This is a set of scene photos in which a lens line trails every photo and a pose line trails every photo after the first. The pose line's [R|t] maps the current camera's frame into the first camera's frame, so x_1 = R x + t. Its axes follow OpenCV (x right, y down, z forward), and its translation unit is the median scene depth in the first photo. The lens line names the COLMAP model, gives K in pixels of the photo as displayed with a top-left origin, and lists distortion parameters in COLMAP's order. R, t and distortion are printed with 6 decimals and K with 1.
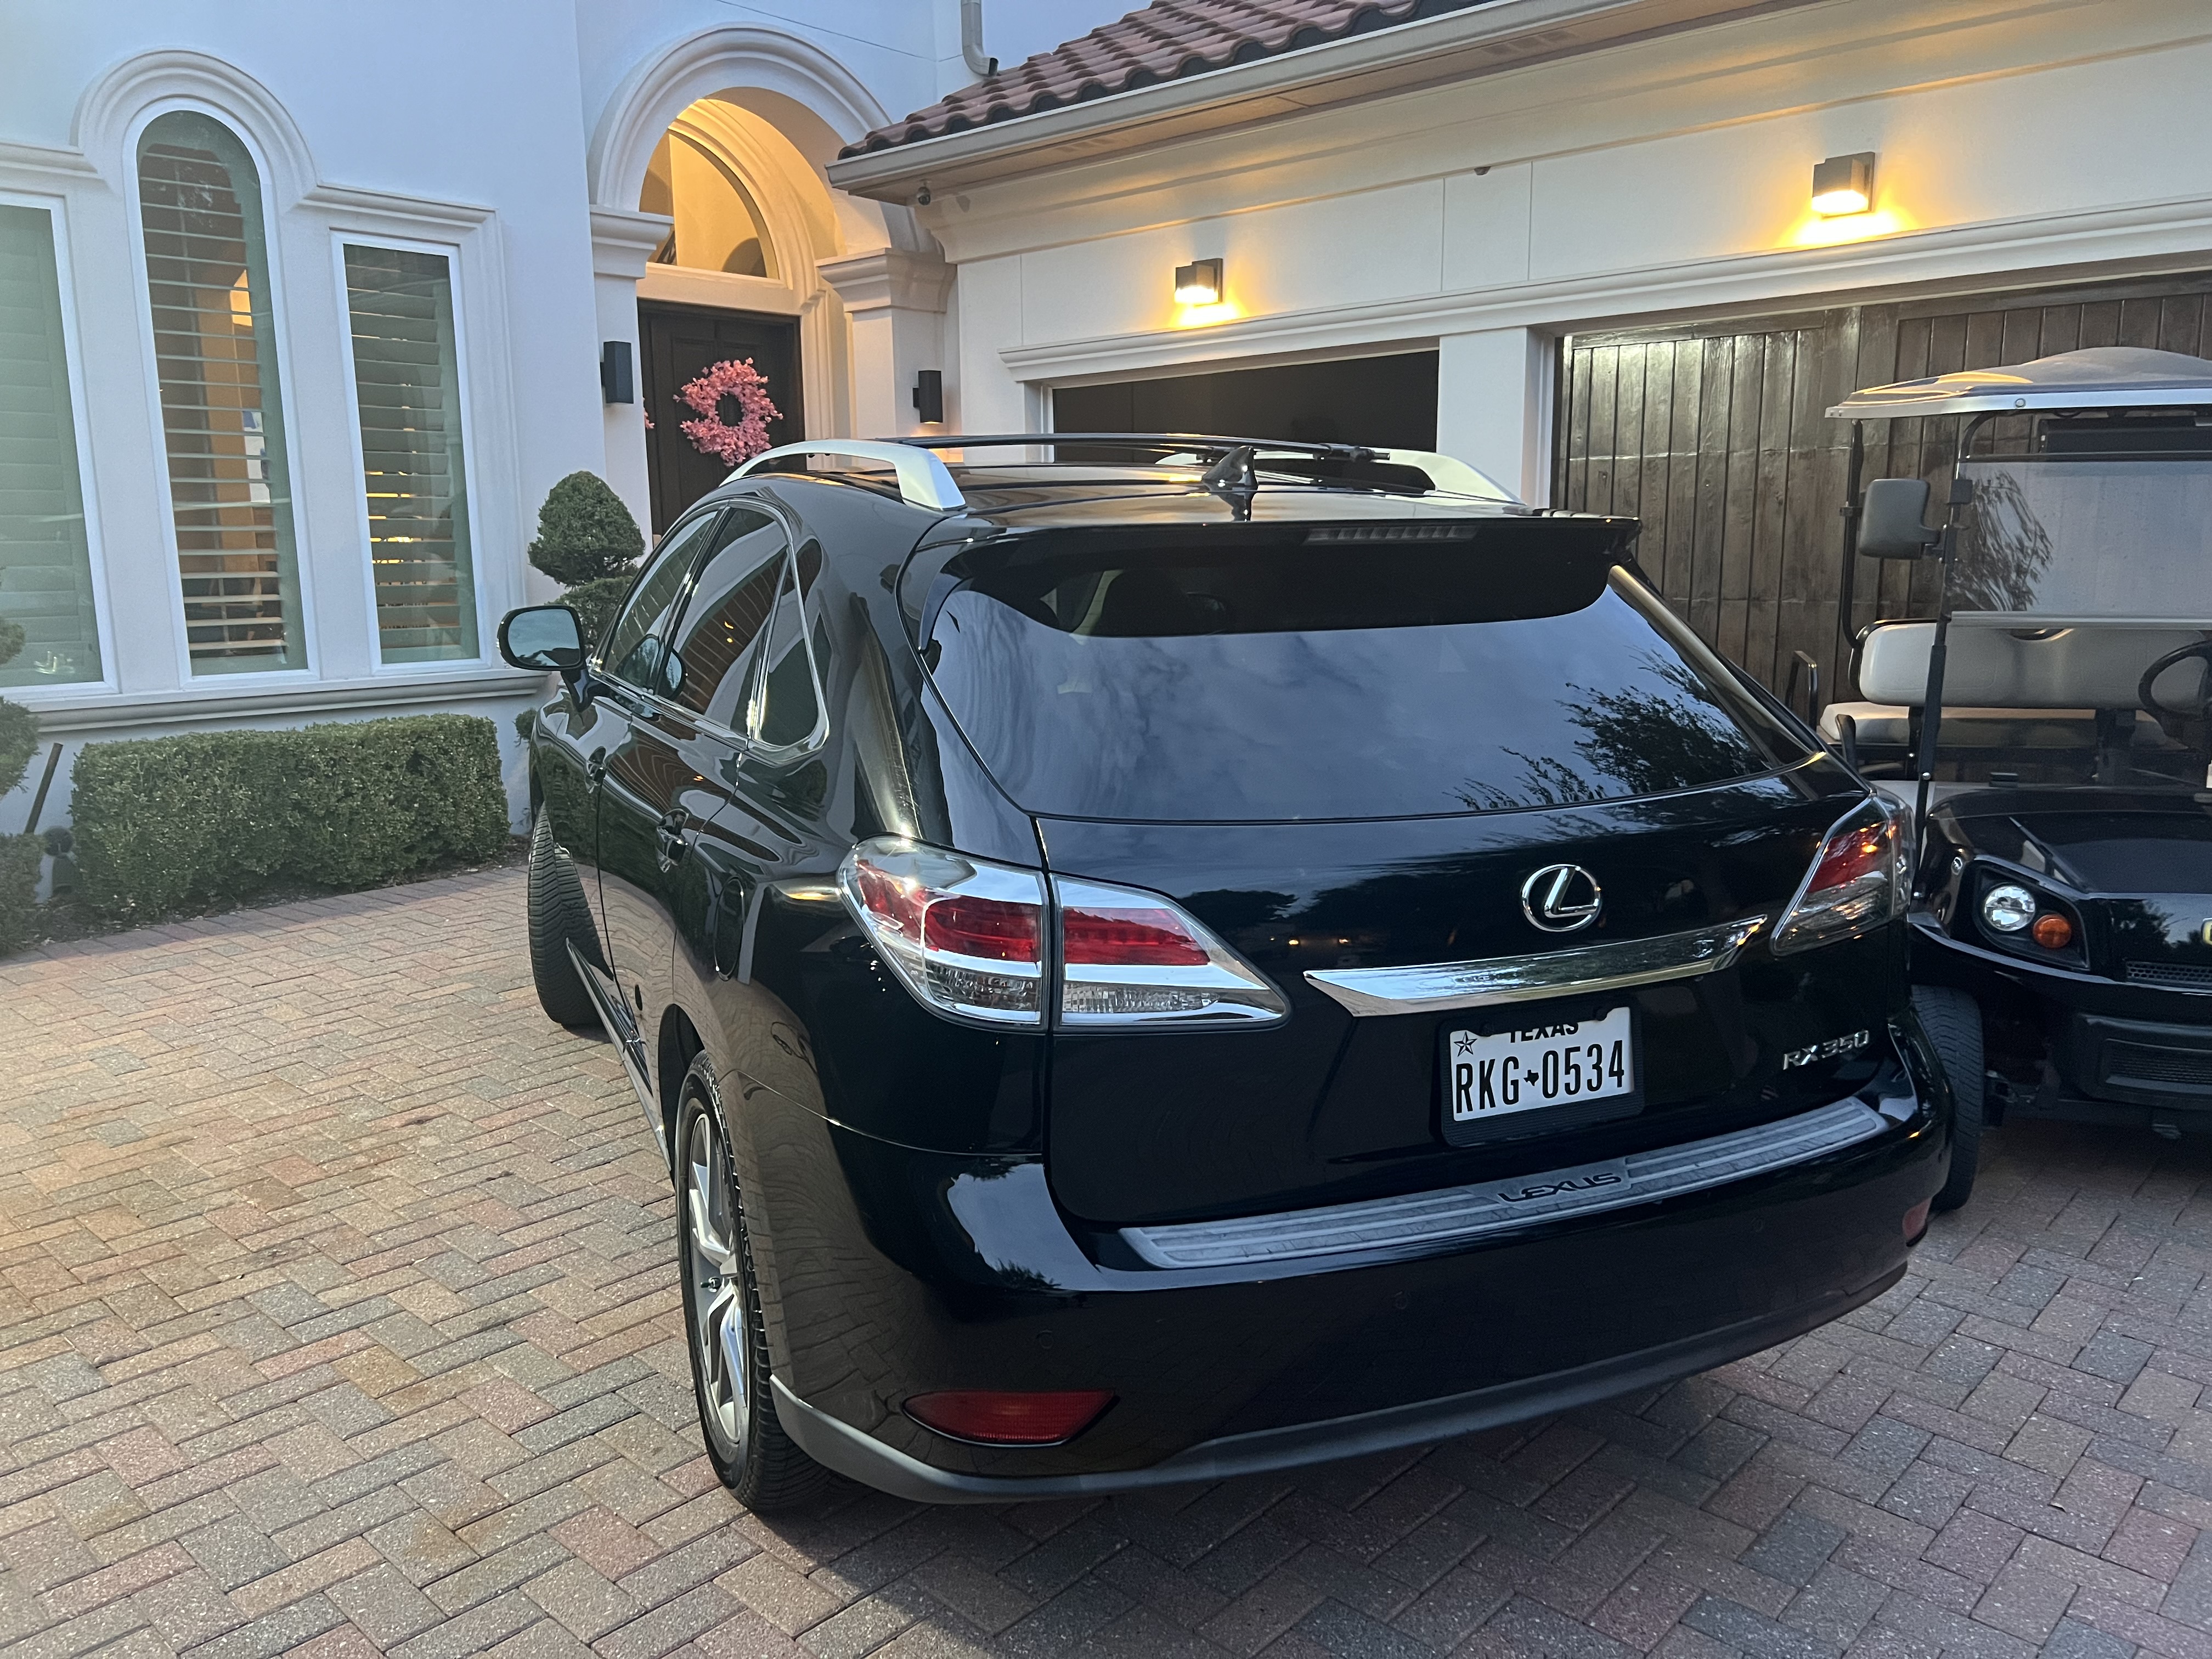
lens RADIAL K [[1669.2, 0, 1106.0], [0, 1669.2, 829.5], [0, 0, 1]] dist [0.038196, -0.060134]
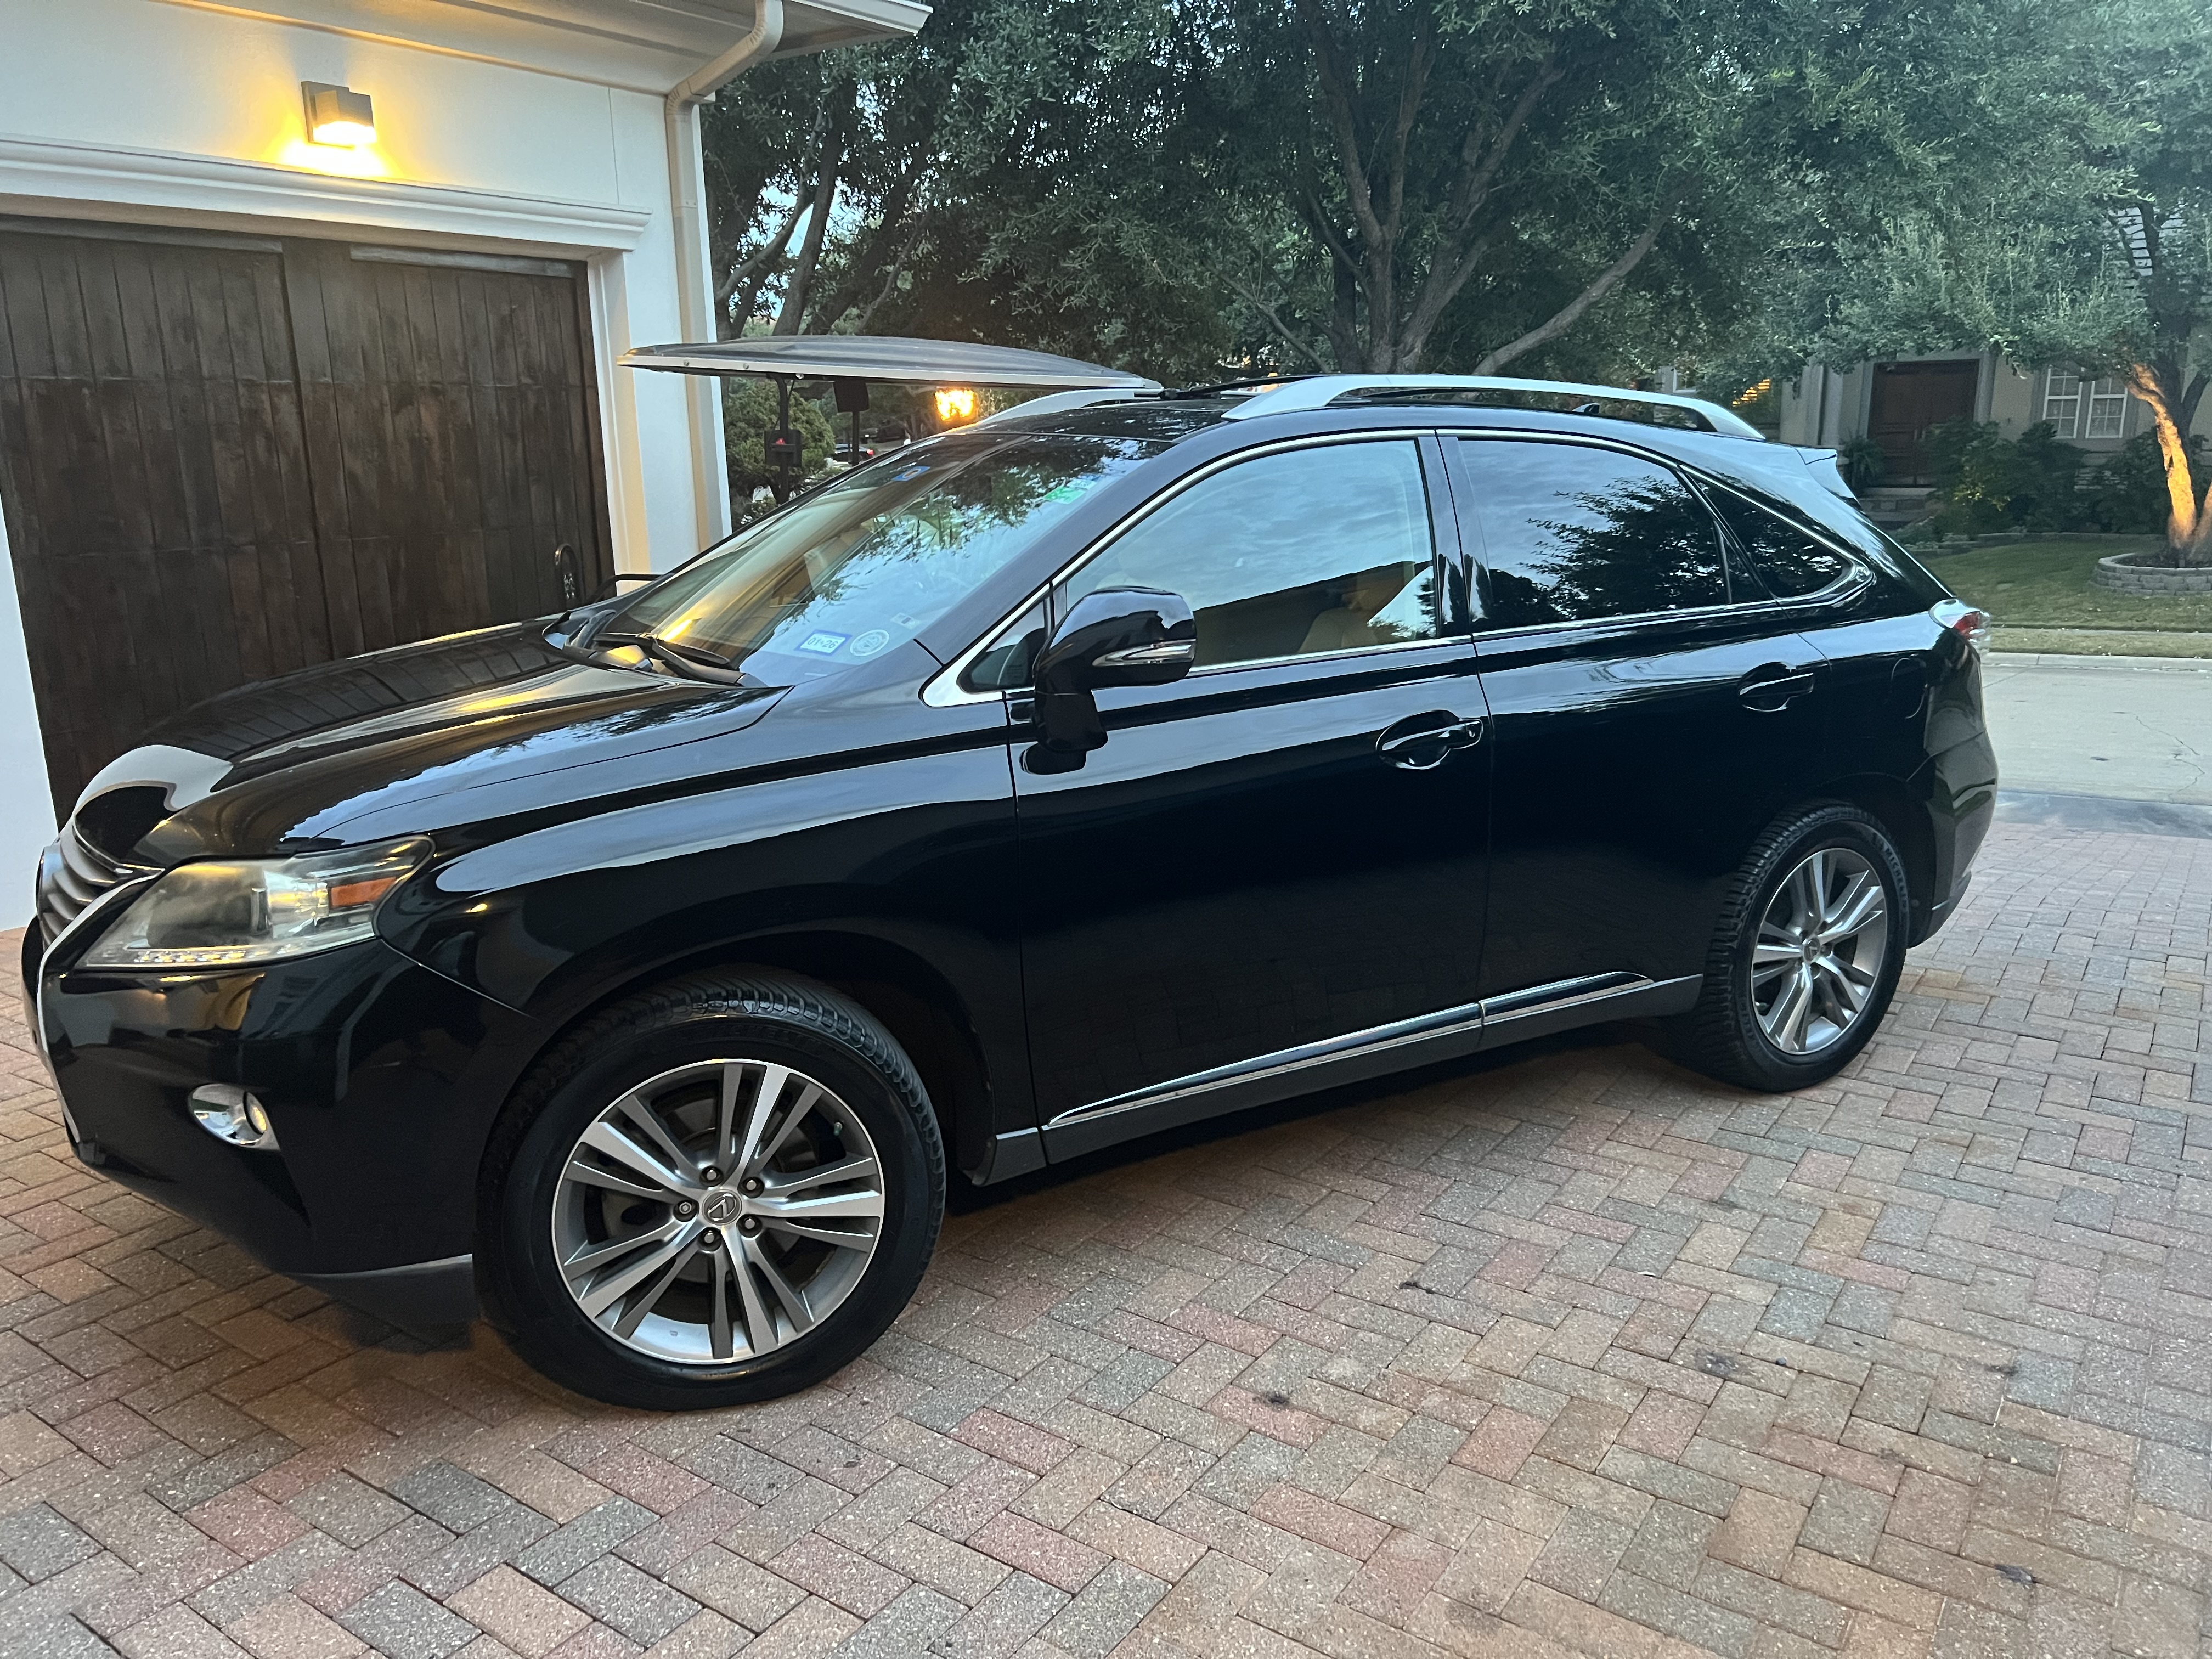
lens RADIAL K [[1669.2, 0, 1106.0], [0, 1669.2, 829.5], [0, 0, 1]] dist [0.038196, -0.060134]
pose [[-0.143694, -0.218283, 0.965248, -1.093570], [0.185672, 0.952103, 0.242951, -0.227131], [-0.972048, 0.214131, -0.096283, 1.212862]]
